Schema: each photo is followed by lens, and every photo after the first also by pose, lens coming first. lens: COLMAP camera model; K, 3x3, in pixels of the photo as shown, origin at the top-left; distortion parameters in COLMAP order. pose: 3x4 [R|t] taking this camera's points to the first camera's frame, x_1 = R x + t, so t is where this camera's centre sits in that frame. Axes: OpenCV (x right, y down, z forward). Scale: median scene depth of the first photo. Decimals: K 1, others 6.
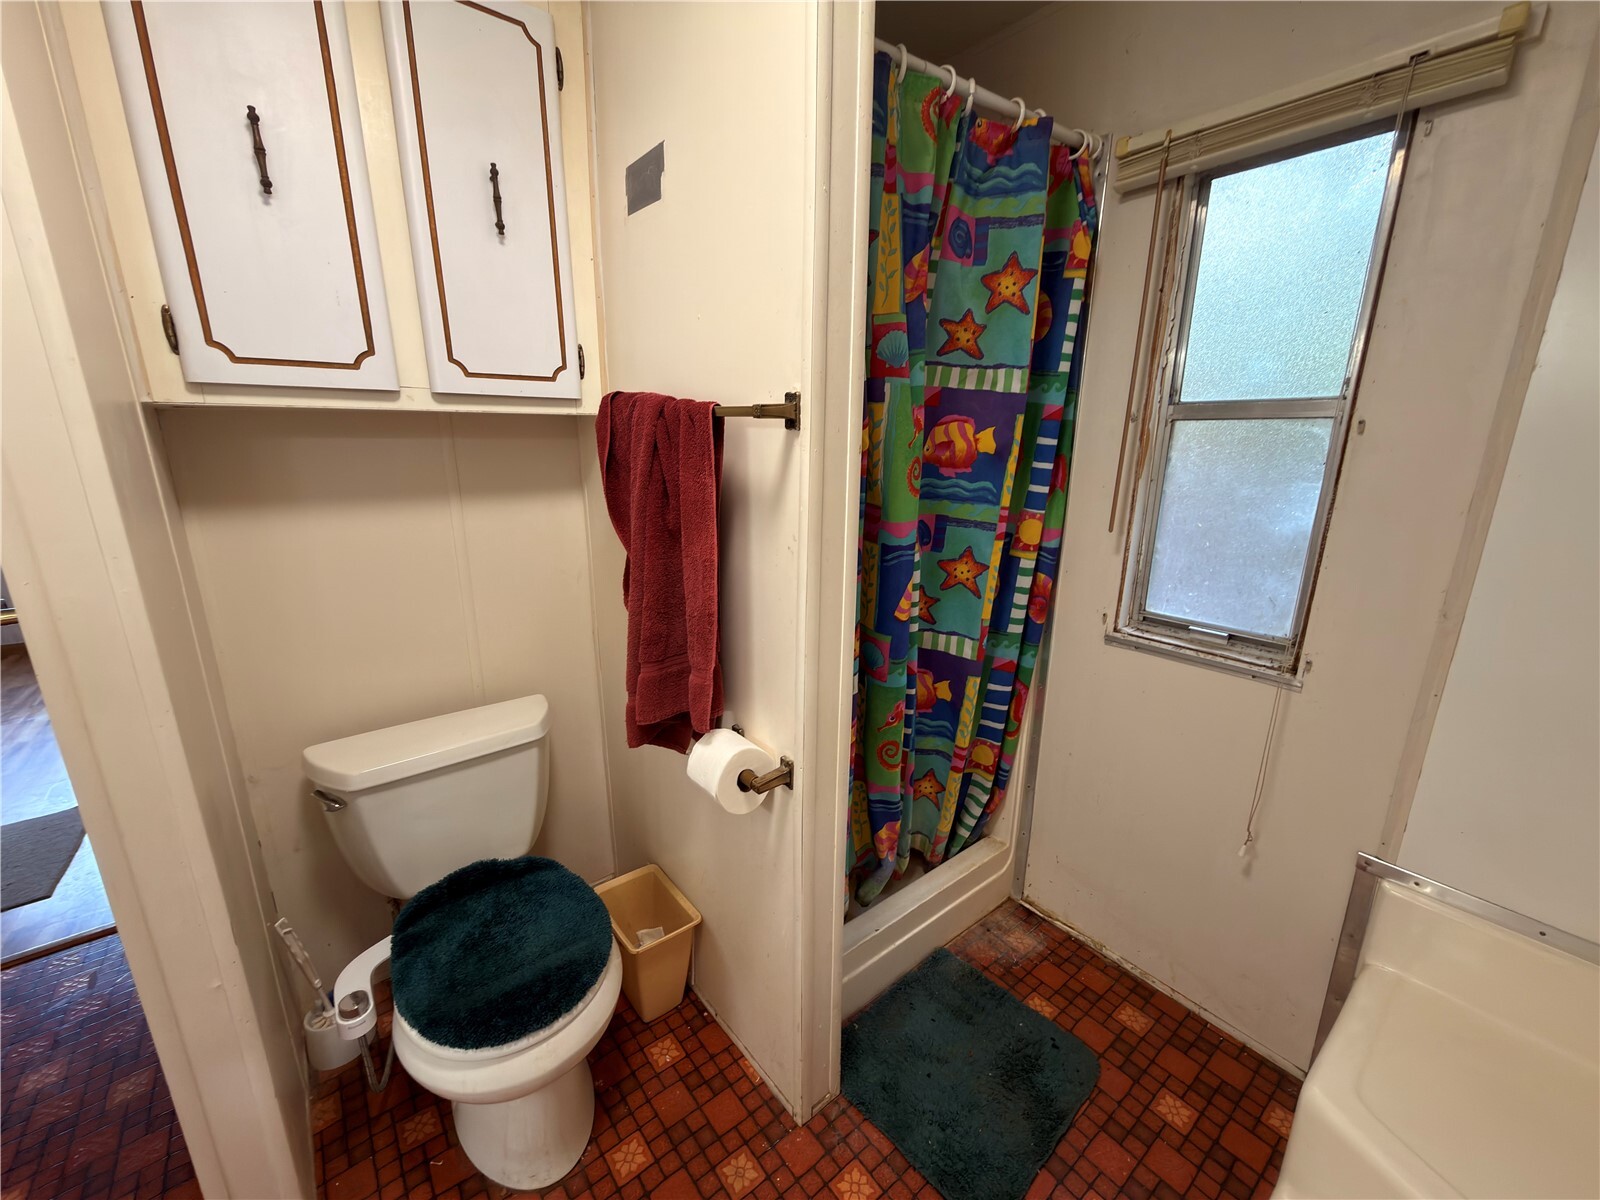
lens RADIAL K [[636.6, 0, 800.0], [0, 636.6, 600.0], [0, 0, 1]] dist [0.000299, -0.000168]
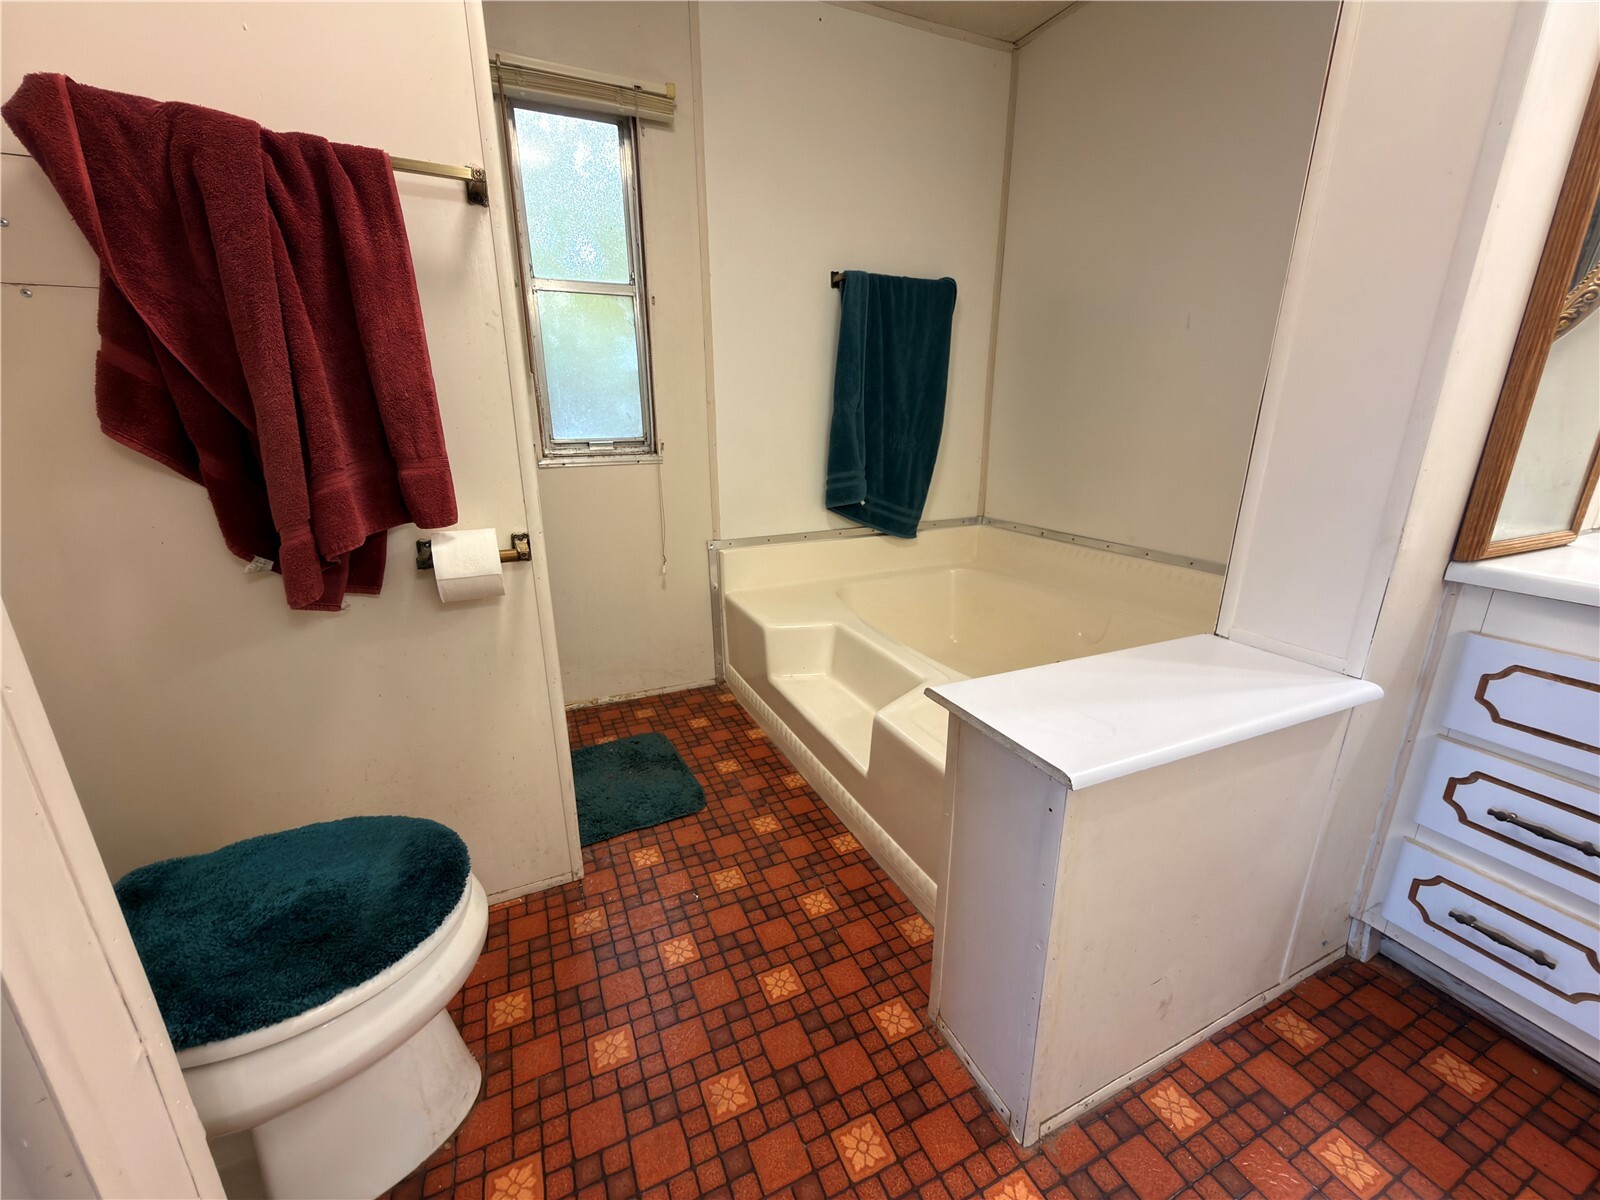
lens RADIAL K [[636.6, 0, 800.0], [0, 636.6, 600.0], [0, 0, 1]] dist [0.000299, -0.000168]
pose [[0.238346, -0.282220, 0.929270, -0.825674], [0.249020, 0.942617, 0.222403, 0.202471], [-0.938712, 0.178398, 0.294947, 0.211971]]
